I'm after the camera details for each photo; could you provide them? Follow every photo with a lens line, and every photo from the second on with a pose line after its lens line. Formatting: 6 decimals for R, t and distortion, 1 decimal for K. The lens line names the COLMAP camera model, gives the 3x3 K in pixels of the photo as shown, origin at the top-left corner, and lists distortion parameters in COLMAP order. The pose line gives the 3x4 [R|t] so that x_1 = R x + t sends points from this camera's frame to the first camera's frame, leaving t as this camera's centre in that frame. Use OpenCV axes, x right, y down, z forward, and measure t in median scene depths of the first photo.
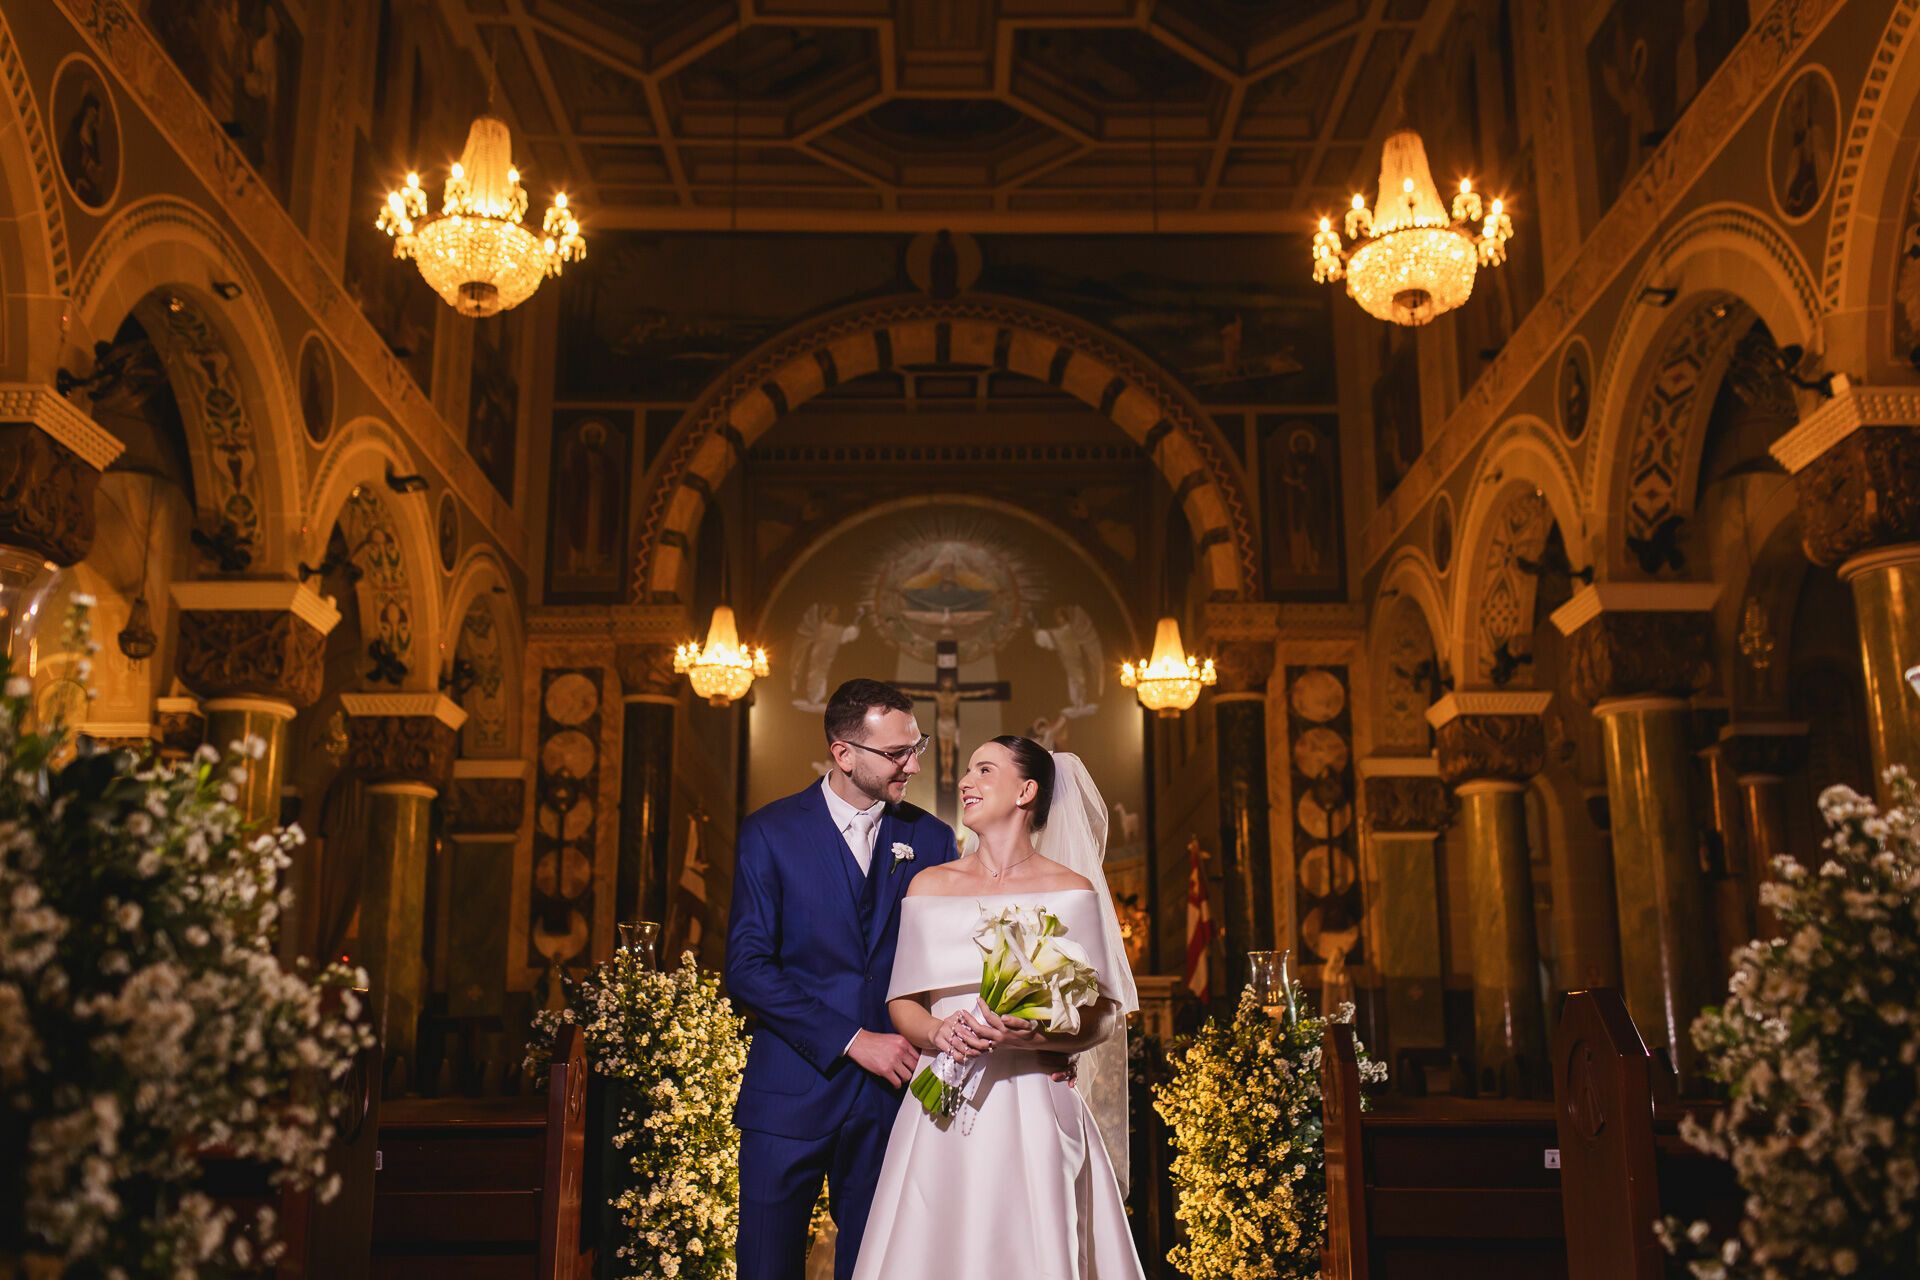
lens RADIAL K [[1831.5, 0, 955.4], [0, 1831.5, 649.8], [0, 0, 1]] dist [0.005652, -0.005894]
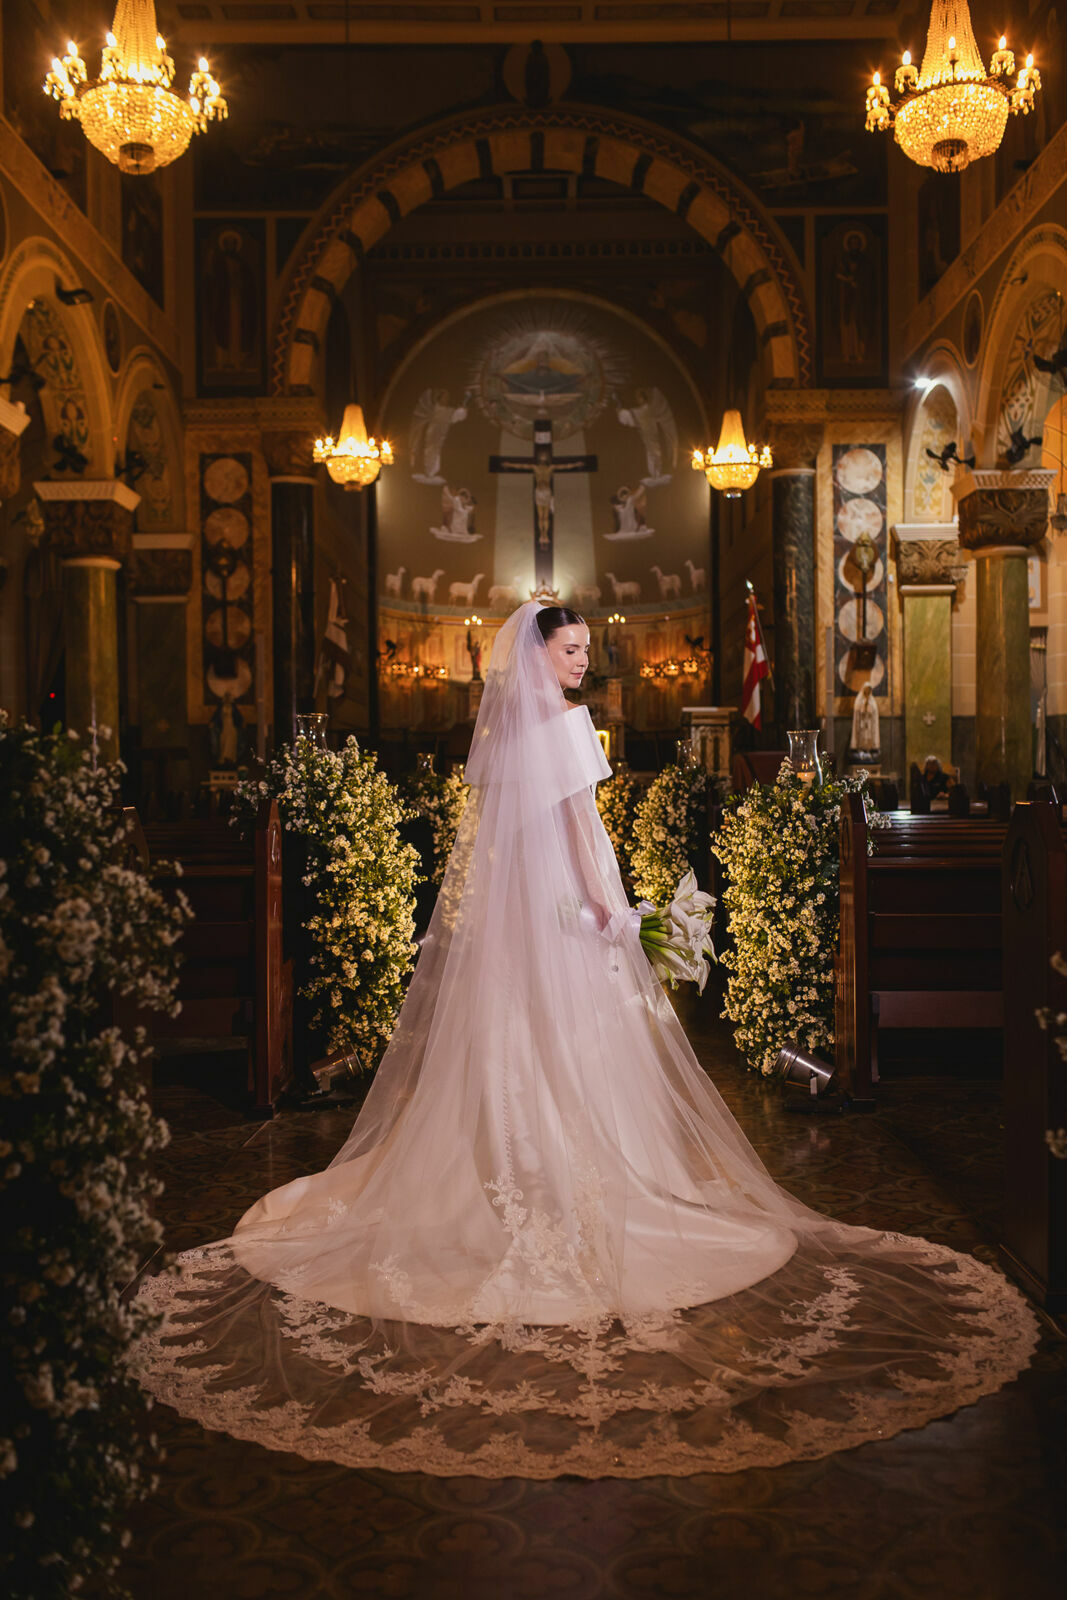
lens RADIAL K [[1537.8, 0, 541.9], [0, 1537.8, 808.5], [0, 0, 1]] dist [0.009322, -0.006751]
pose [[0.999936, -0.008998, -0.006835, -0.001489], [0.010405, 0.969074, 0.246550, -0.014312], [0.004405, -0.246606, 0.969106, -0.016784]]
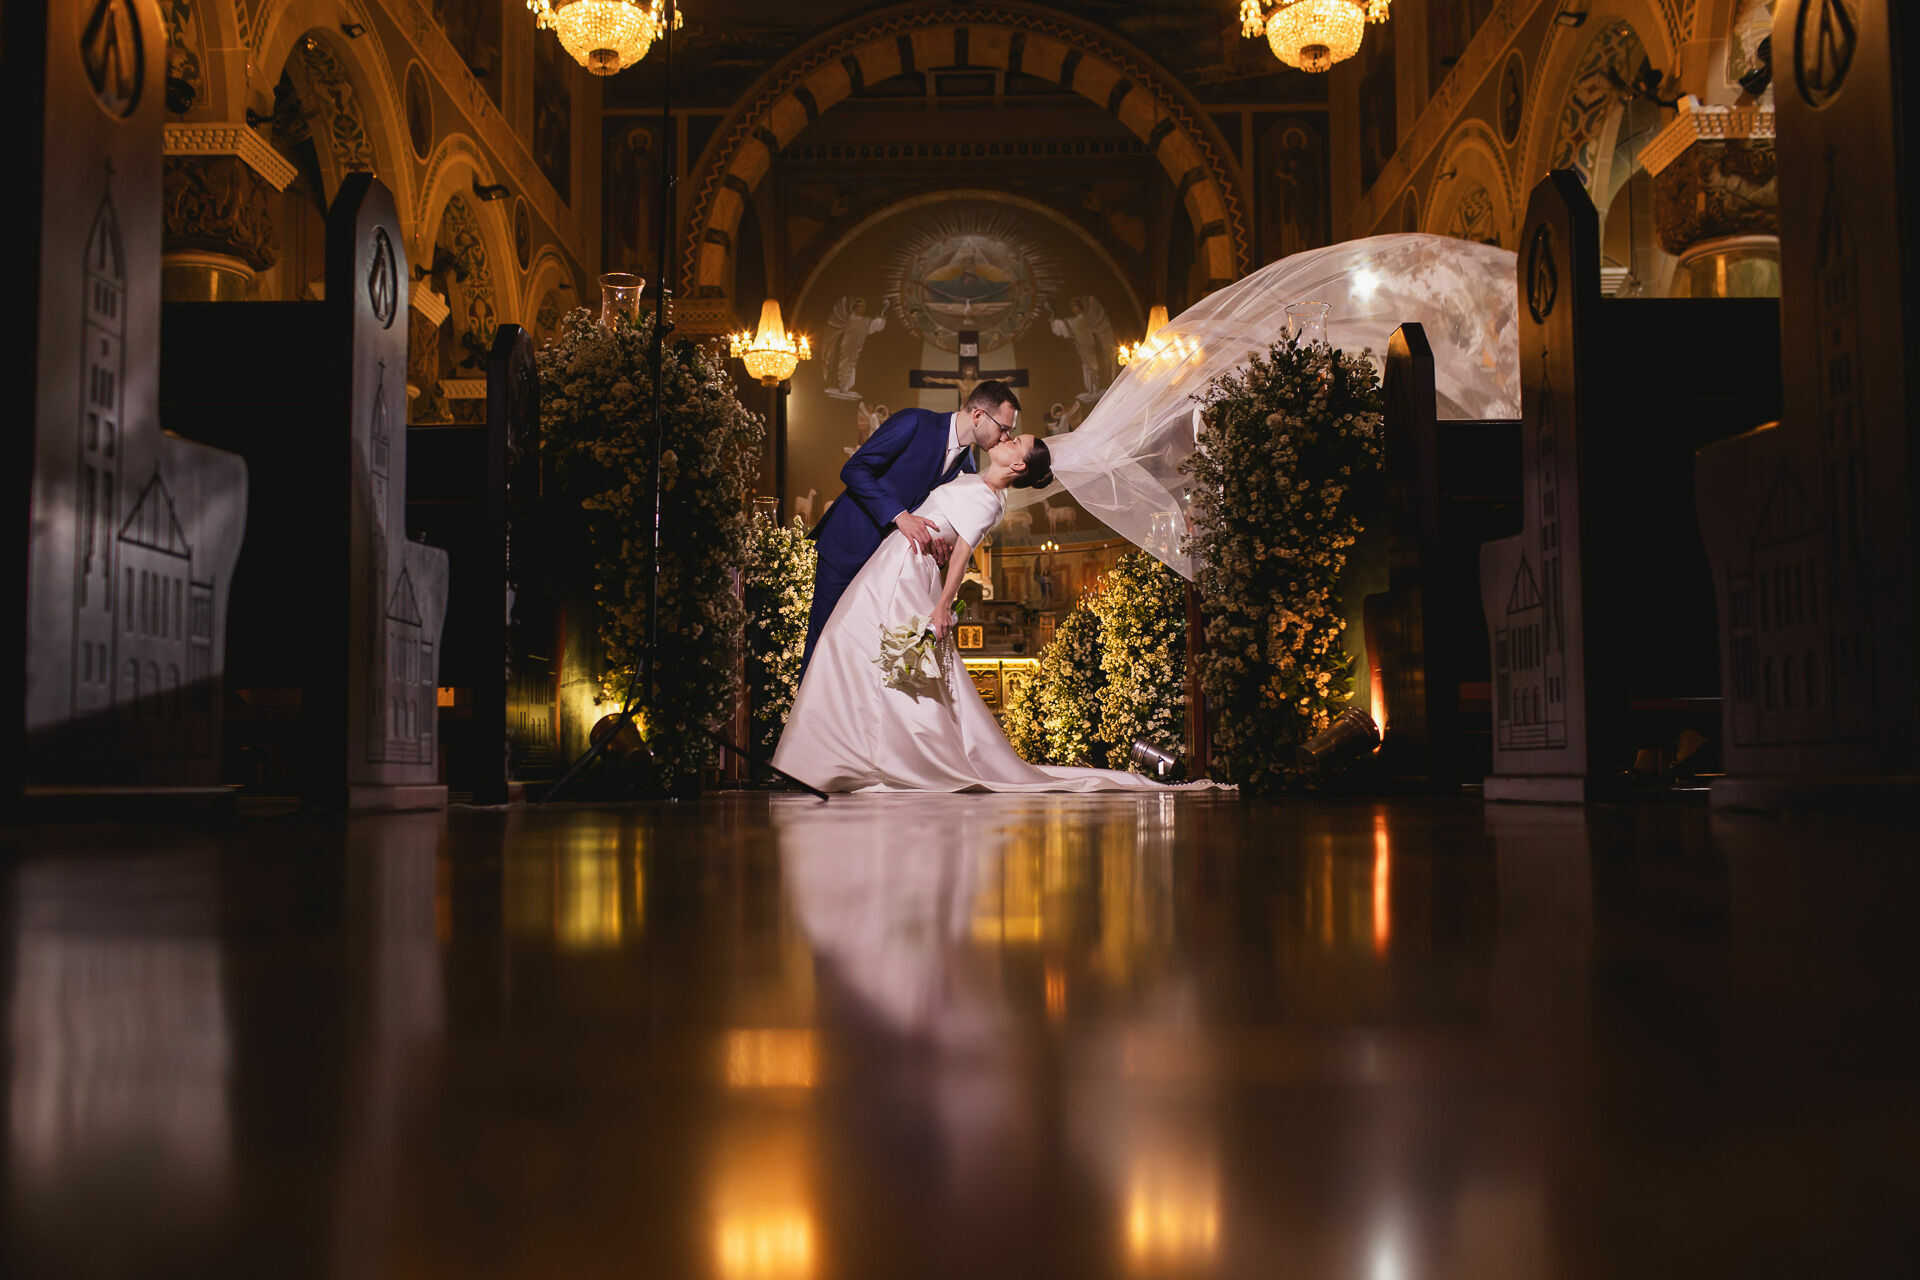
lens RADIAL K [[1831.5, 0, 955.4], [0, 1831.5, 649.8], [0, 0, 1]] dist [0.005652, -0.005894]
pose [[0.999862, -0.007999, -0.014576, 0.003861], [0.010293, 0.986273, 0.164799, 0.005185], [0.013057, -0.164927, 0.986219, -0.166186]]
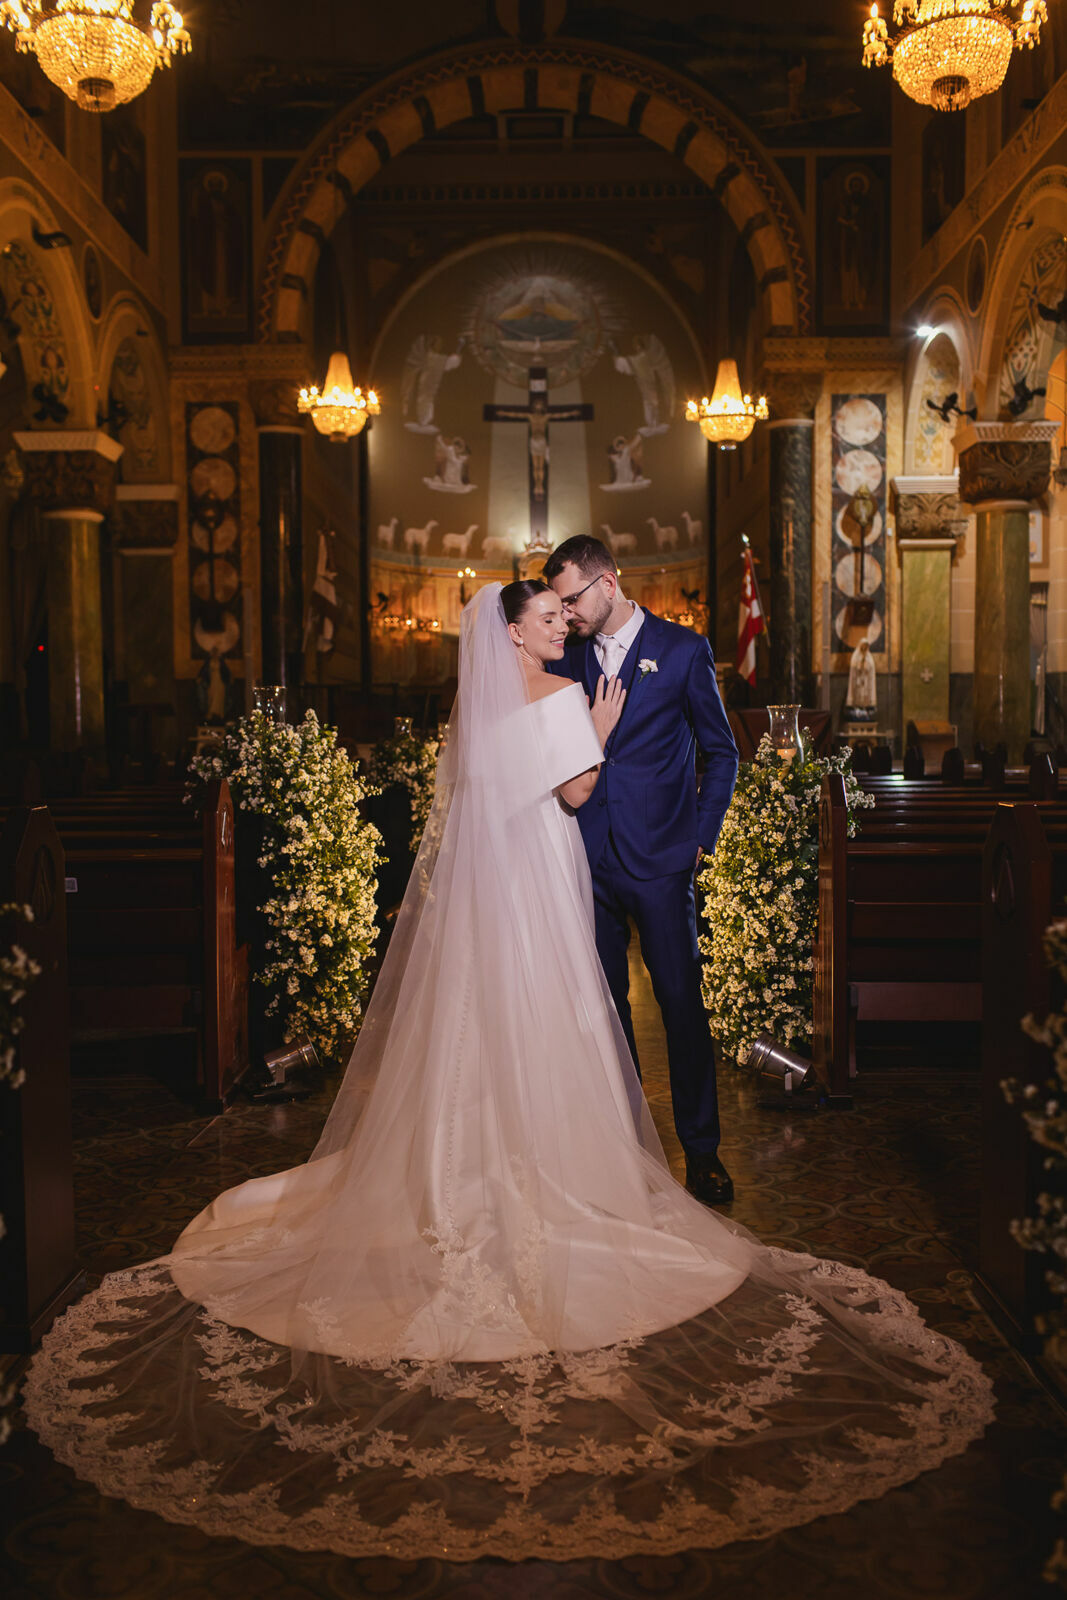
lens RADIAL K [[1540.6, 0, 533.4], [0, 1540.6, 819.5], [0, 0, 1]] dist [0.003851, 0.006845]
pose [[0.999923, -0.005136, -0.011310, 0.004186], [0.008136, 0.958831, 0.283862, -0.015993], [0.009387, -0.283932, 0.958799, -0.003131]]
